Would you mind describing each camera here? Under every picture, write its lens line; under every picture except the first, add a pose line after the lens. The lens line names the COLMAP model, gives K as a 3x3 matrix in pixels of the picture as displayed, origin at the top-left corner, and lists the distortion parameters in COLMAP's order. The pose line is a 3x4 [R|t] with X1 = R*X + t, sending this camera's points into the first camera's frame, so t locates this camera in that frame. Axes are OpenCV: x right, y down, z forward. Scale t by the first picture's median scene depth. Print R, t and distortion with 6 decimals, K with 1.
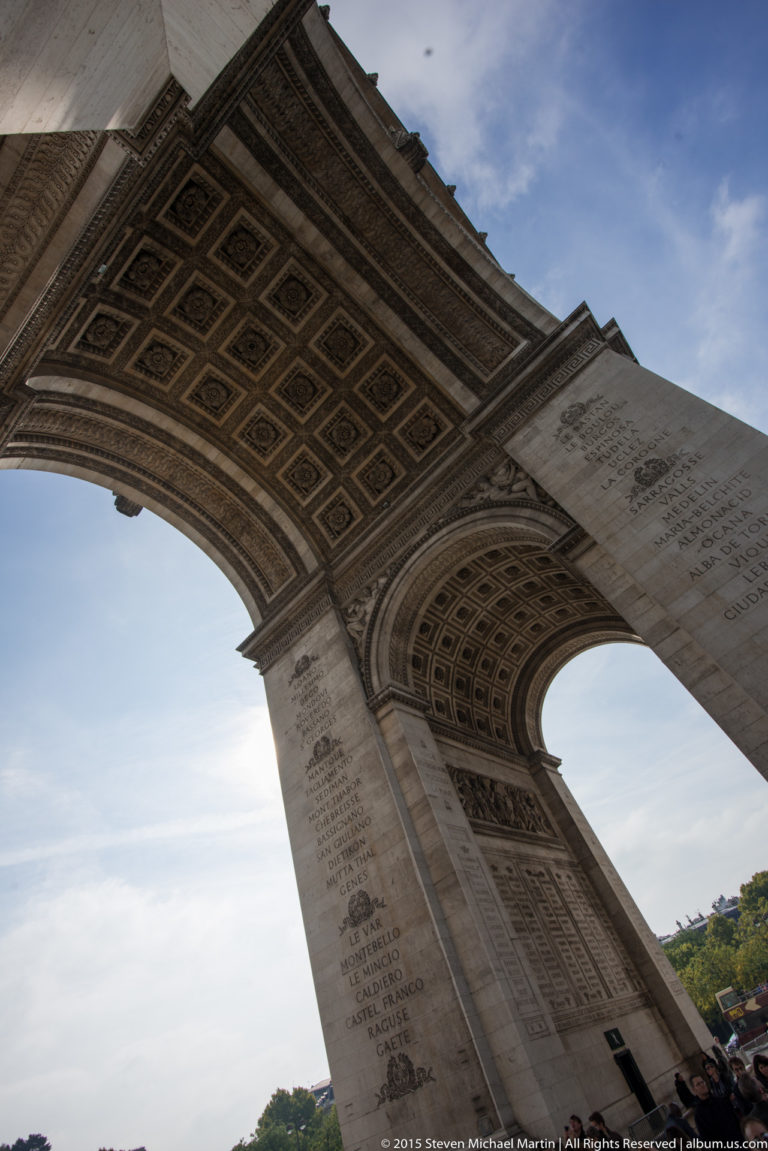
lens RADIAL K [[563.2, 0, 390.3], [0, 563.2, 595.9], [0, 0, 1]] dist [-0.000586, -0.000422]
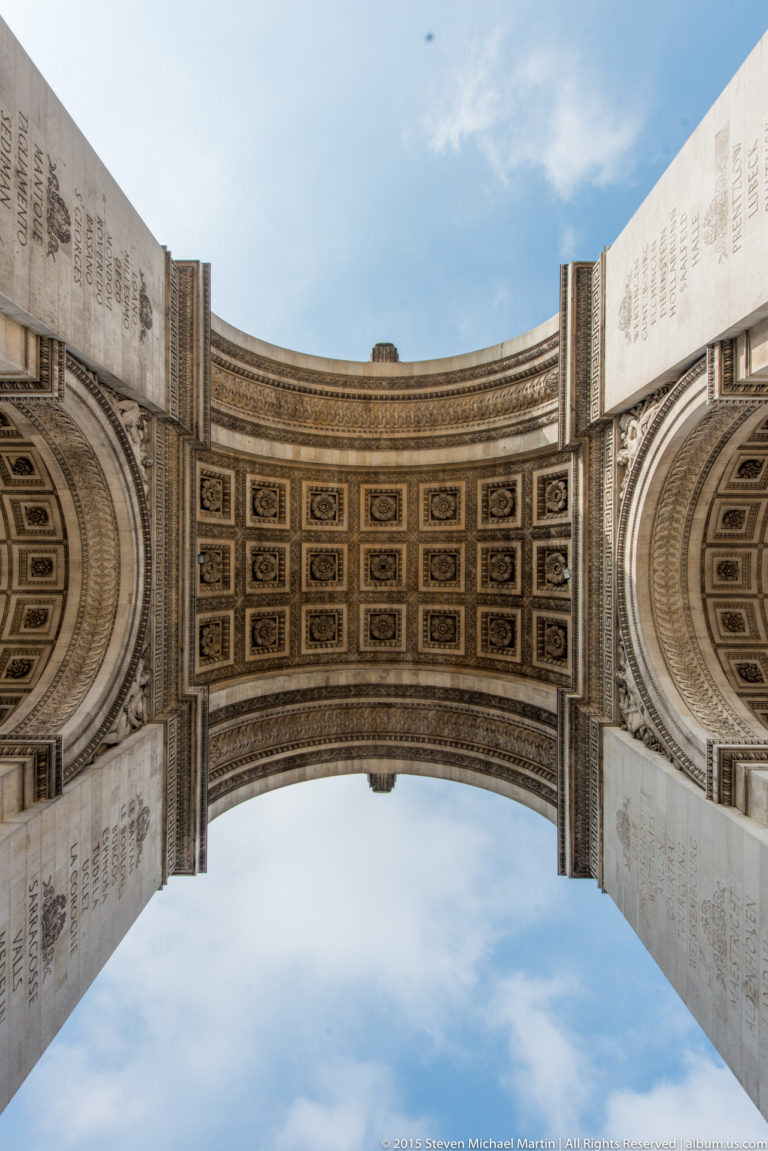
lens RADIAL K [[571.3, 0, 345.5], [0, 571.3, 537.0], [0, 0, 1]] dist [0.045789, -0.031353]
pose [[-0.652889, 0.696298, -0.298169, 0.080565], [-0.388292, -0.645656, -0.657539, 0.322779], [-0.650358, -0.313523, 0.691909, 0.311099]]
